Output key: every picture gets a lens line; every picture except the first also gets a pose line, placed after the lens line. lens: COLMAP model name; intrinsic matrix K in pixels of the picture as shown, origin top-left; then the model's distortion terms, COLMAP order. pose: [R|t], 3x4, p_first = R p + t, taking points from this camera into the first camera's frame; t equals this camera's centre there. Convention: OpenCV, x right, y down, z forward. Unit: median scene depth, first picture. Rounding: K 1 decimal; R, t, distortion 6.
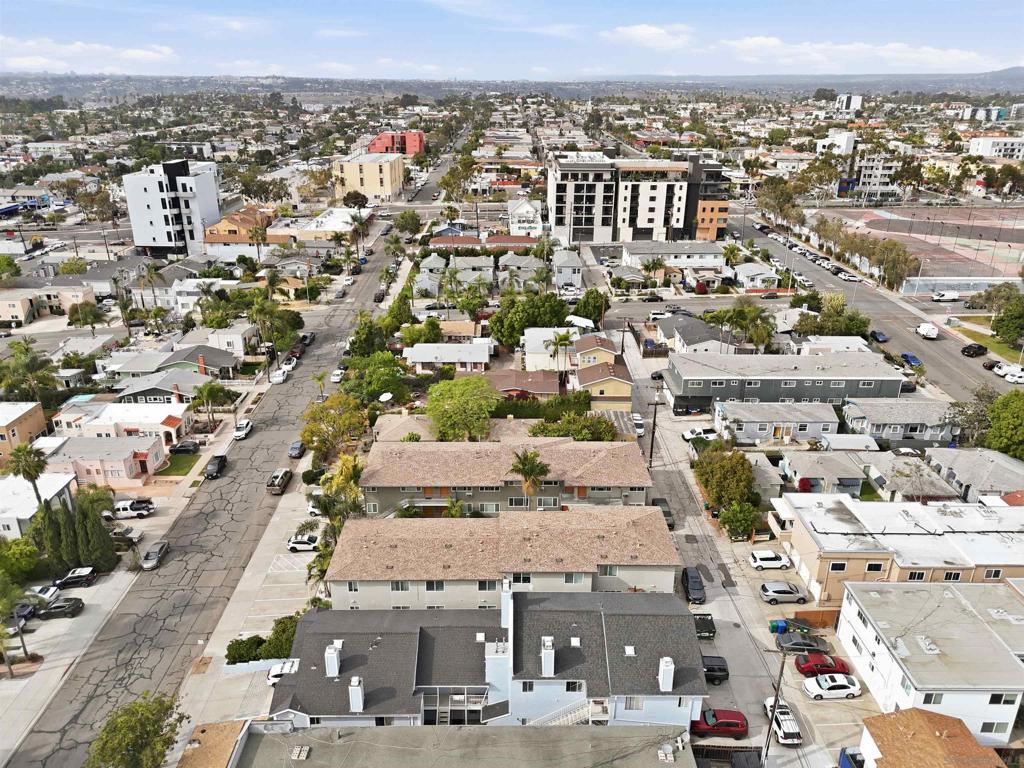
lens RADIAL K [[752.5, 0, 509.2], [0, 752.5, 393.2], [0, 0, 1]] dist [0.048041, -0.026516]
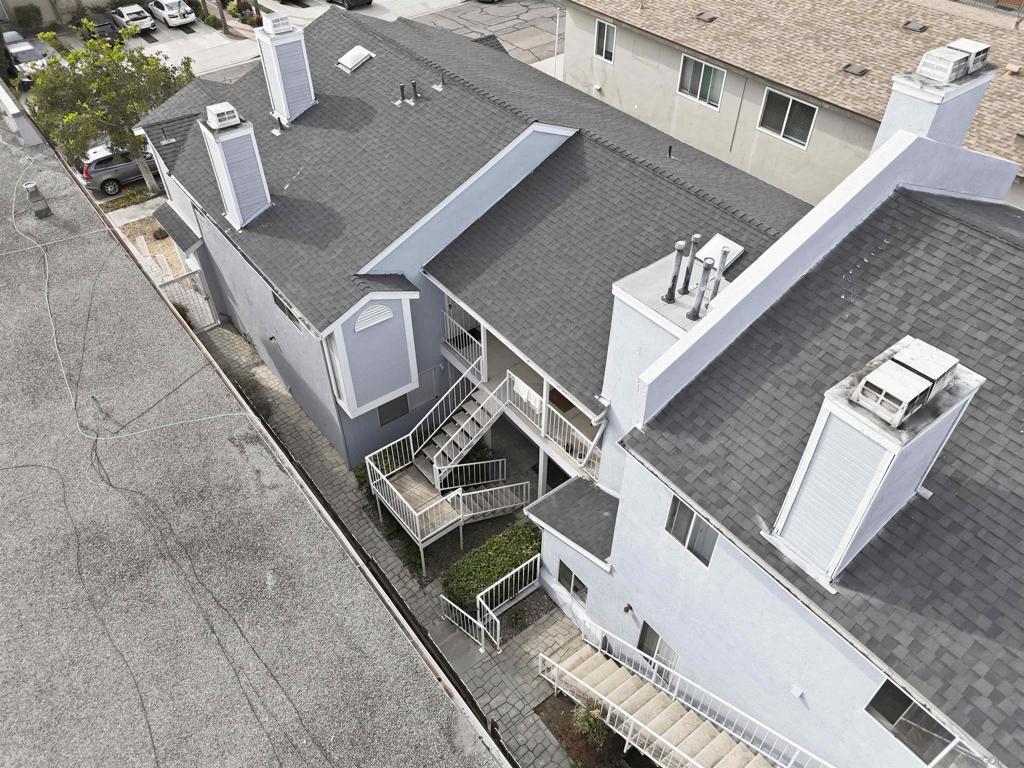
lens RADIAL K [[752.5, 0, 510.1], [0, 752.5, 380.8], [0, 0, 1]] dist [0.048041, -0.026516]
pose [[0.606224, 0.551677, -0.572839, 0.077111], [-0.314539, 0.827876, 0.464421, 0.260681], [0.730450, -0.101363, 0.675402, 0.772404]]
